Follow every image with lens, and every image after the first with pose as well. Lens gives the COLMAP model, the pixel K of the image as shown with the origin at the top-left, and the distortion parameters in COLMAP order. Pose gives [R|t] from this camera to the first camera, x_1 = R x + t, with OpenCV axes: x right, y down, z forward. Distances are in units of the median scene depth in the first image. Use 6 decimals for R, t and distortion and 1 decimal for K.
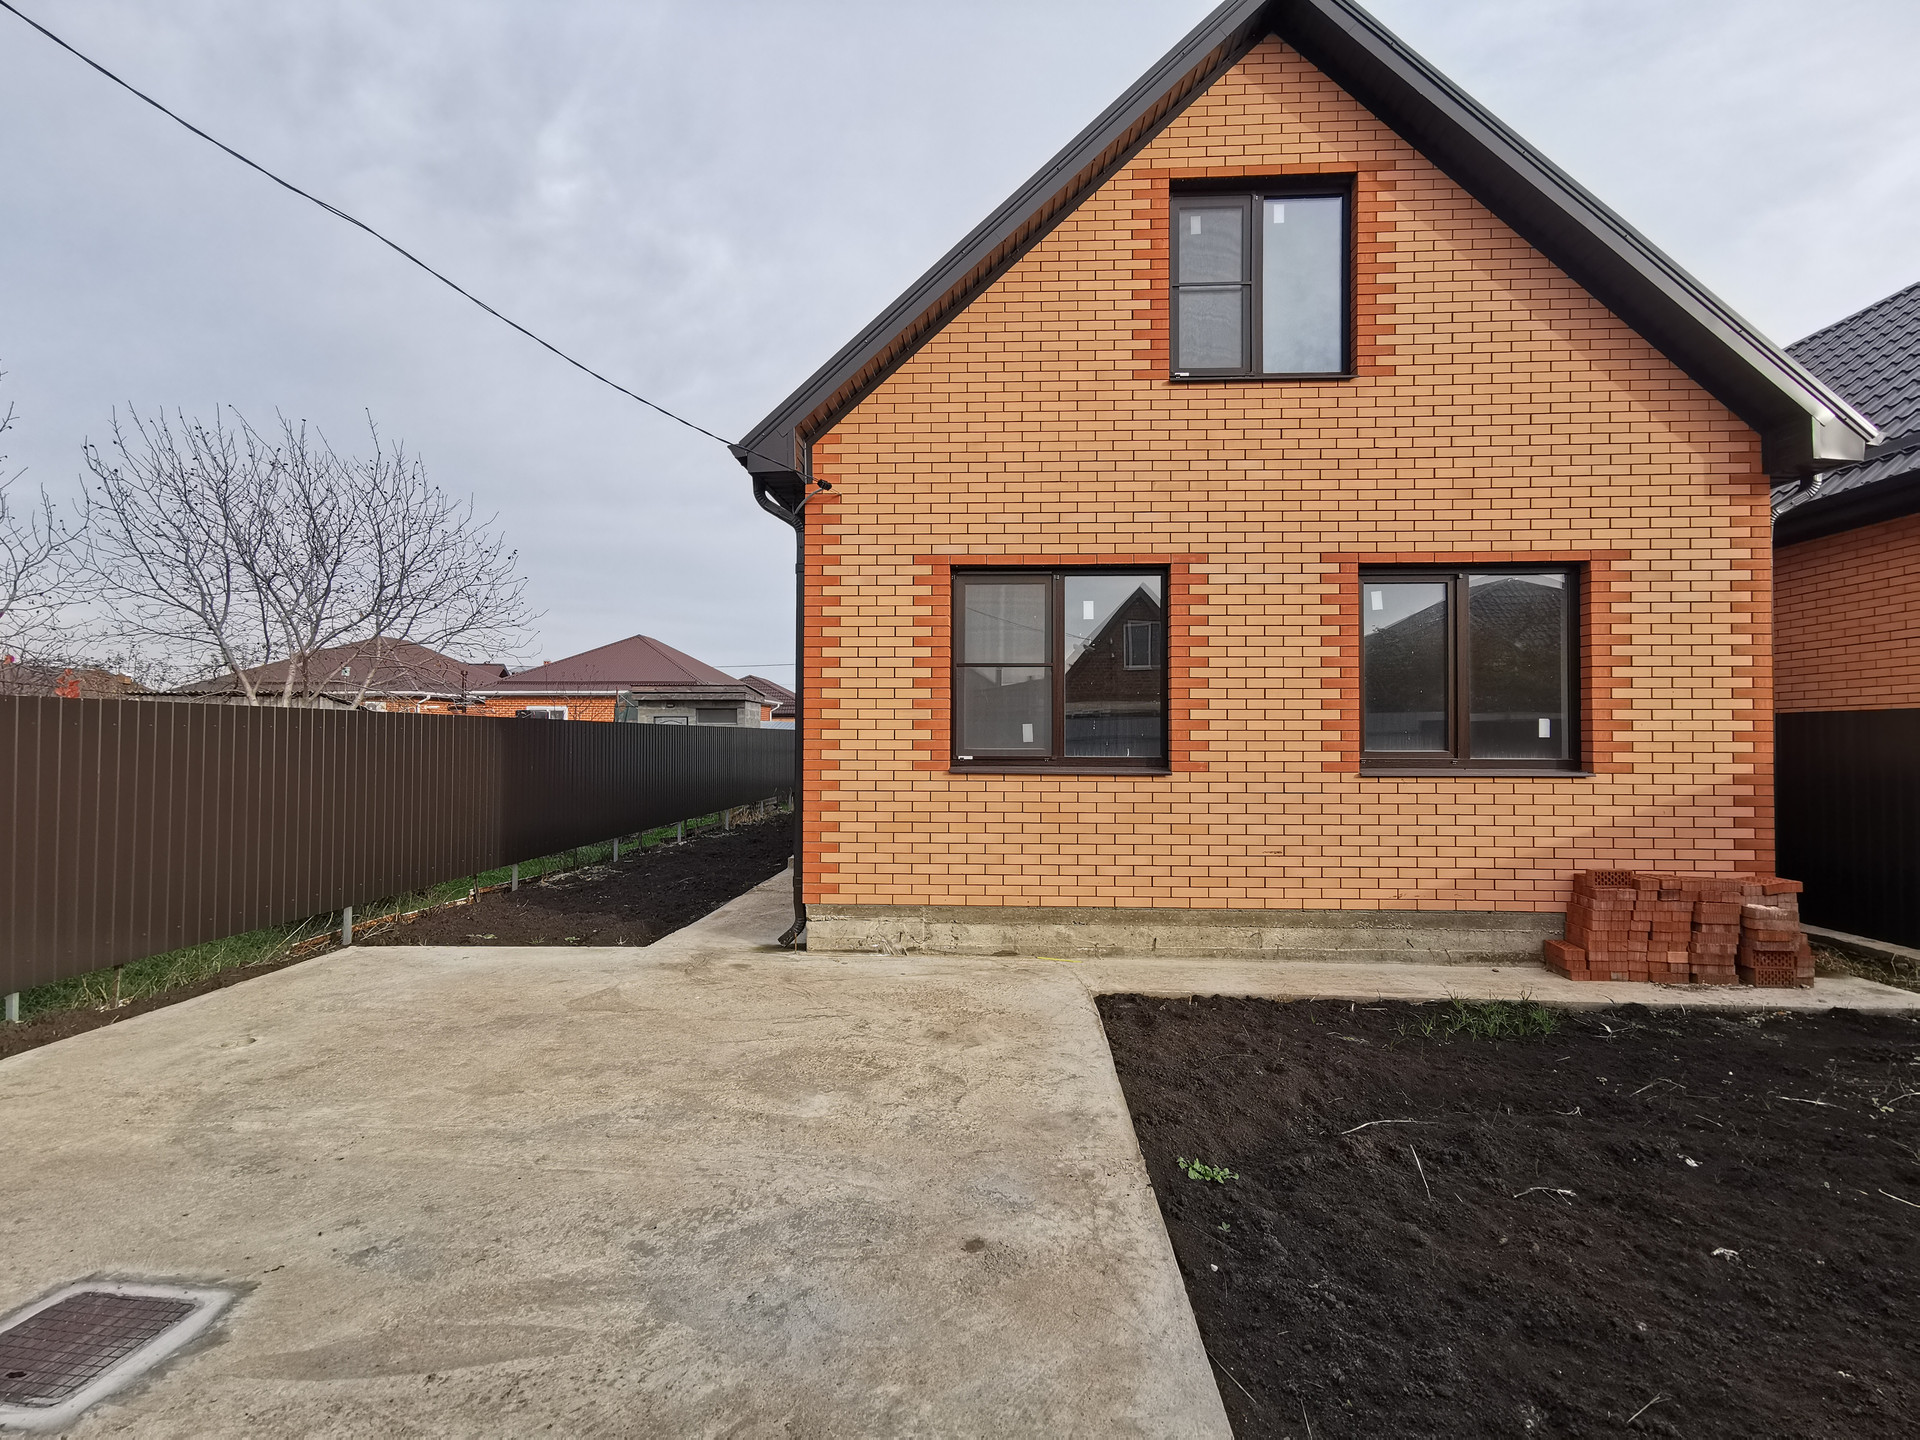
lens RADIAL K [[875.3, 0, 958.2], [0, 875.3, 728.8], [0, 0, 1]] dist [0.011746, -0.007578]
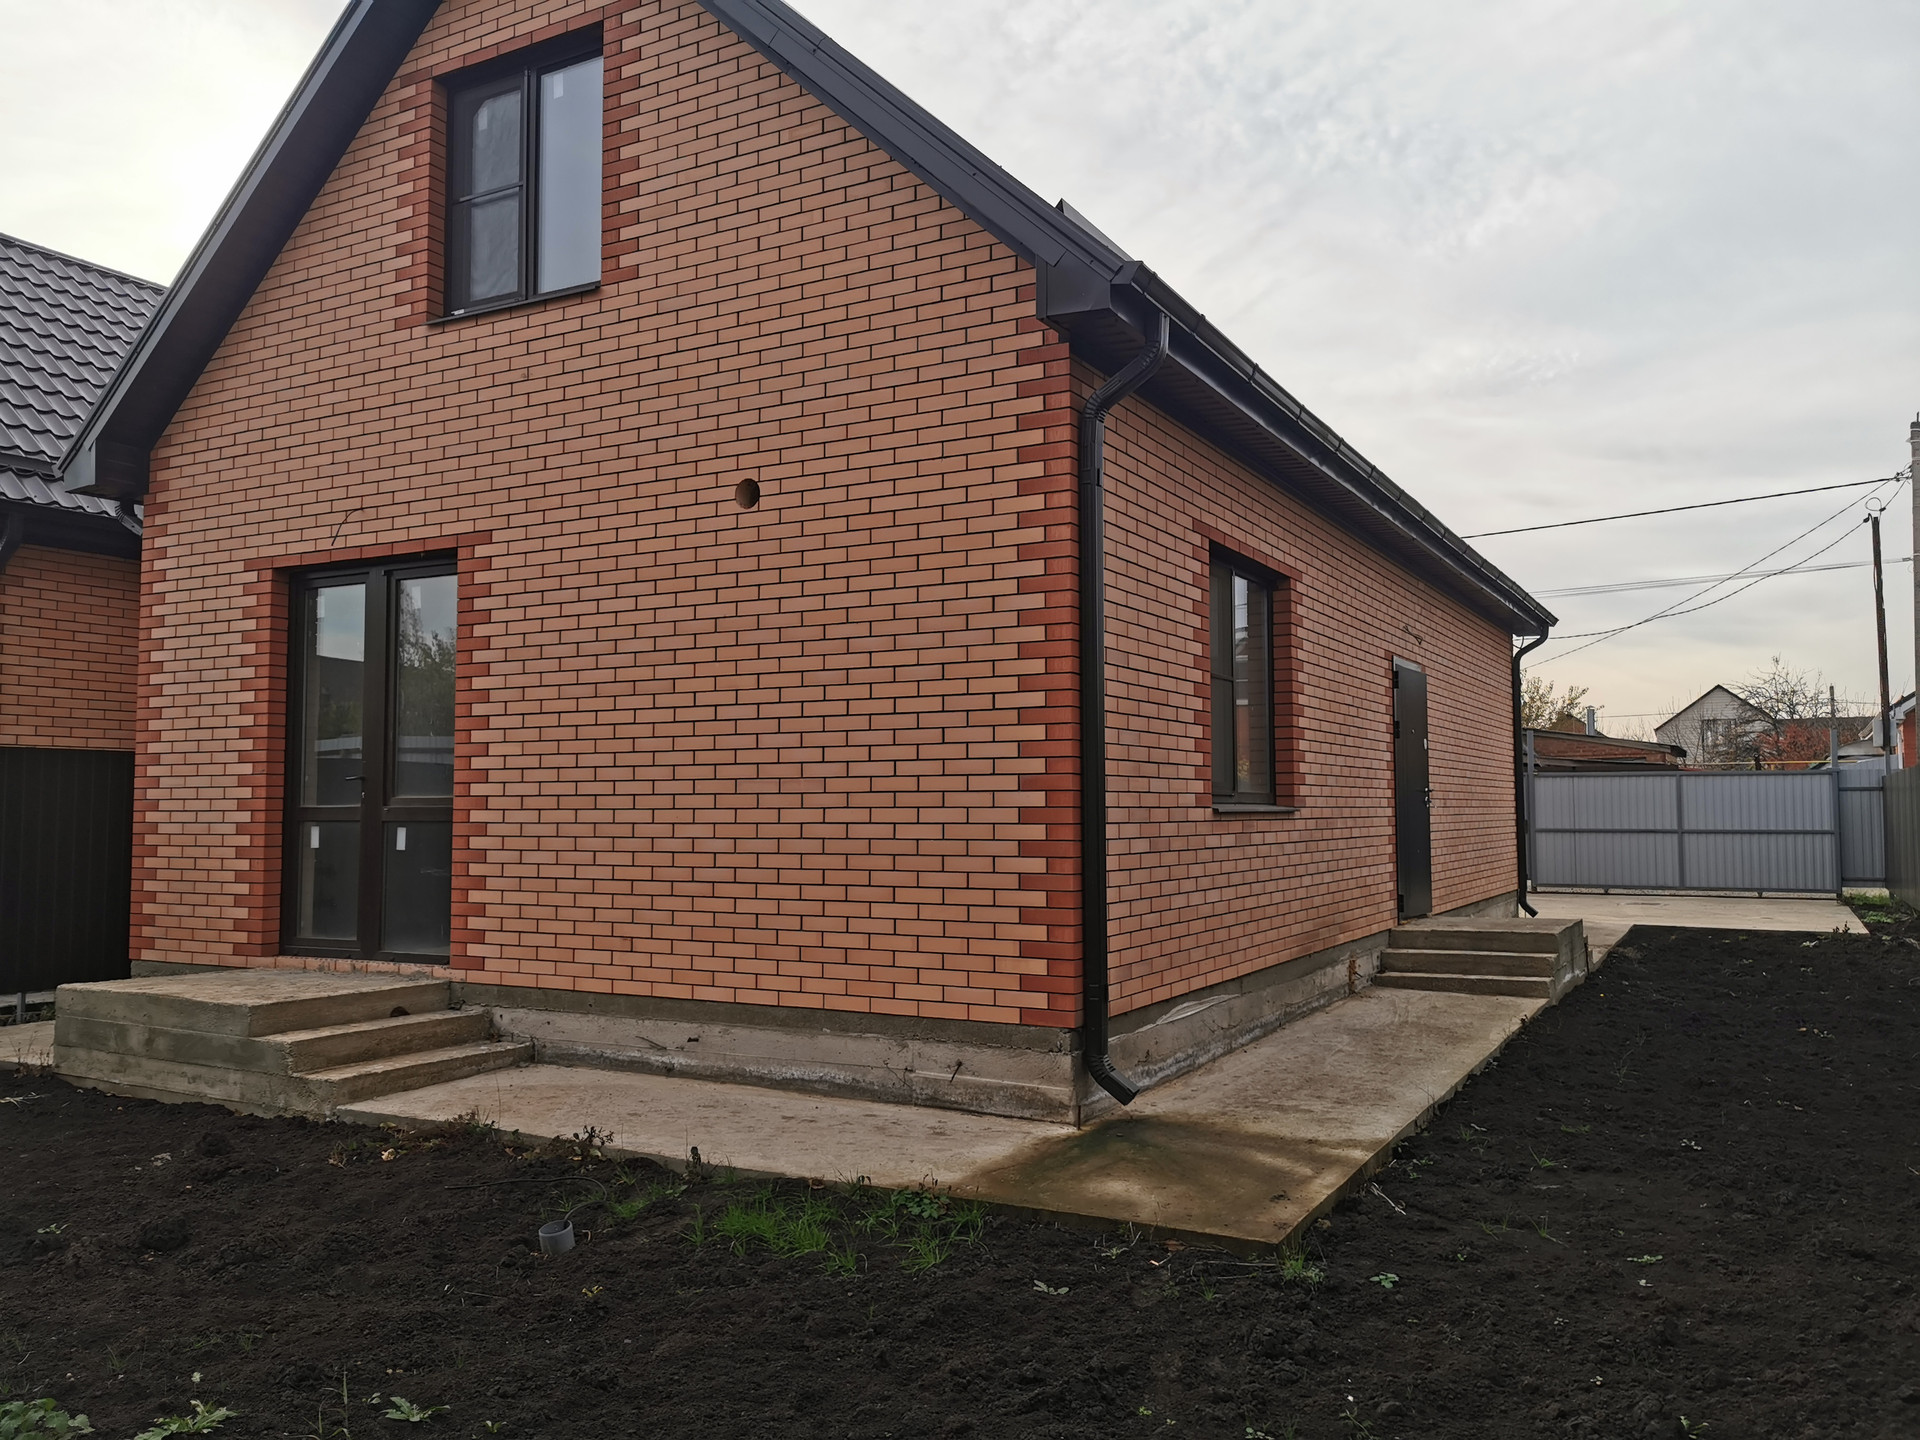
lens RADIAL K [[1508.7, 0, 954.2], [0, 1508.7, 700.4], [0, 0, 1]] dist [0.030790, -0.053089]
pose [[0.897295, -0.036755, -0.439898, 1.247242], [0.022384, 0.999034, -0.037813, 0.011643], [0.440863, 0.024083, 0.897251, -0.029150]]
